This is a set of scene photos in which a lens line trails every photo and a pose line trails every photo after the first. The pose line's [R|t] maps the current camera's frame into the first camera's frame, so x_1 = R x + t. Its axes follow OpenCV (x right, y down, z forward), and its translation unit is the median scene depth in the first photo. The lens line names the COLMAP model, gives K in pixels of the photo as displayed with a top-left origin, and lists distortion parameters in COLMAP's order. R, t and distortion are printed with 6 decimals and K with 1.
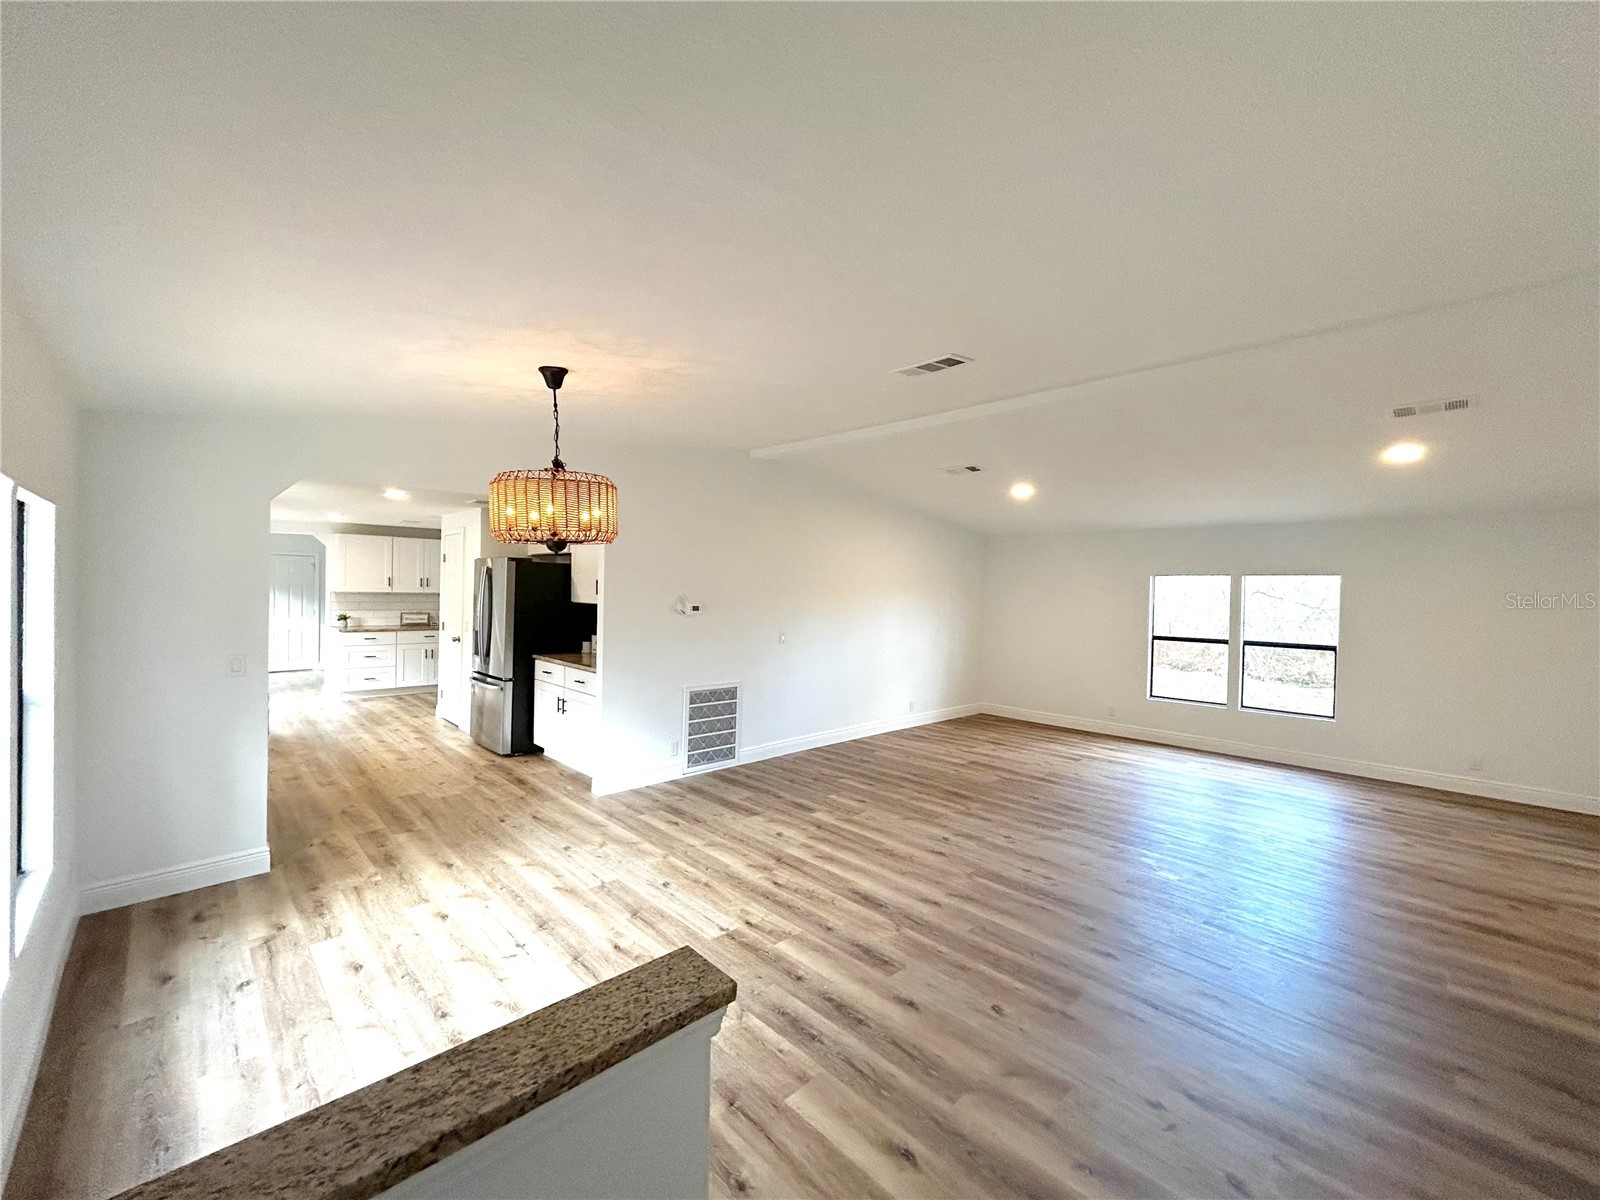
lens RADIAL K [[646.5, 0, 800.3], [0, 646.5, 591.0], [0, 0, 1]] dist [0.002646, -0.000041]
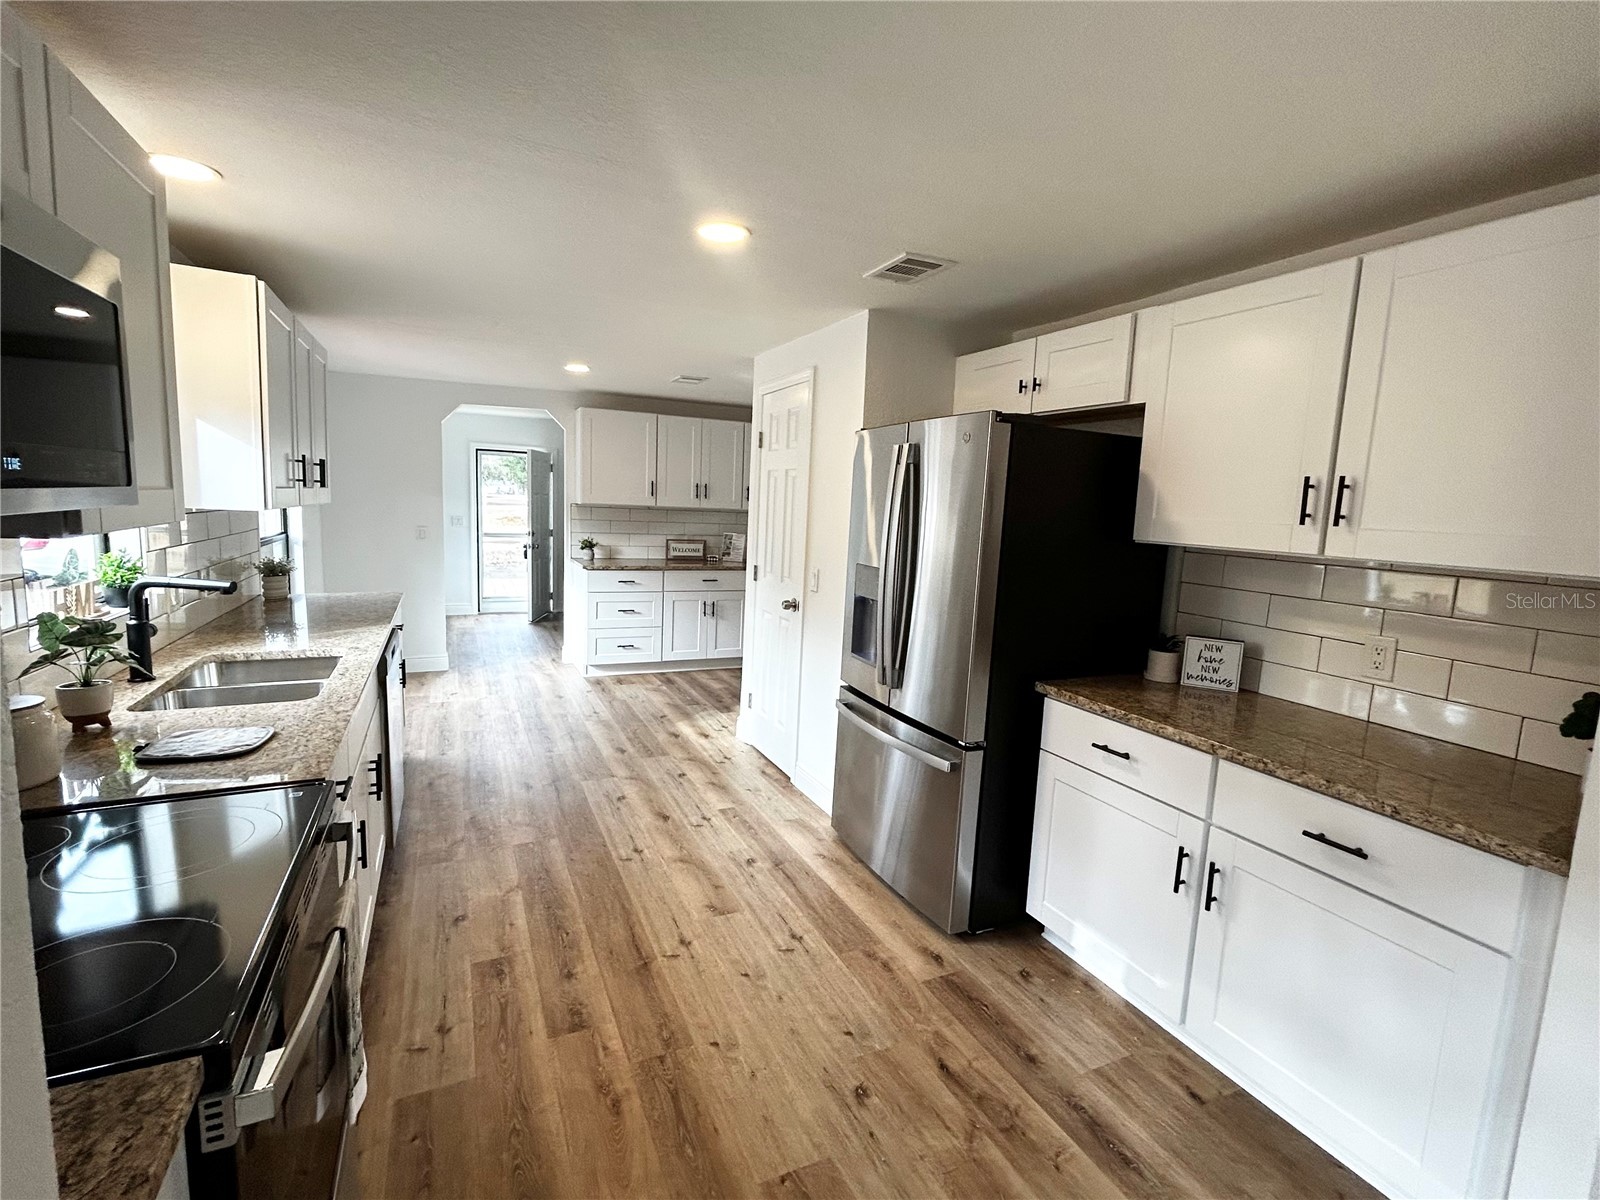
lens RADIAL K [[745.7, 0, 803.2], [0, 745.7, 594.4], [0, 0, 1]] dist [-0.000864, 0.000632]
pose [[0.945866, 0.060078, -0.318948, -0.513863], [-0.025690, 0.993494, 0.110951, 0.006160], [0.323538, -0.096751, 0.941256, 0.711712]]
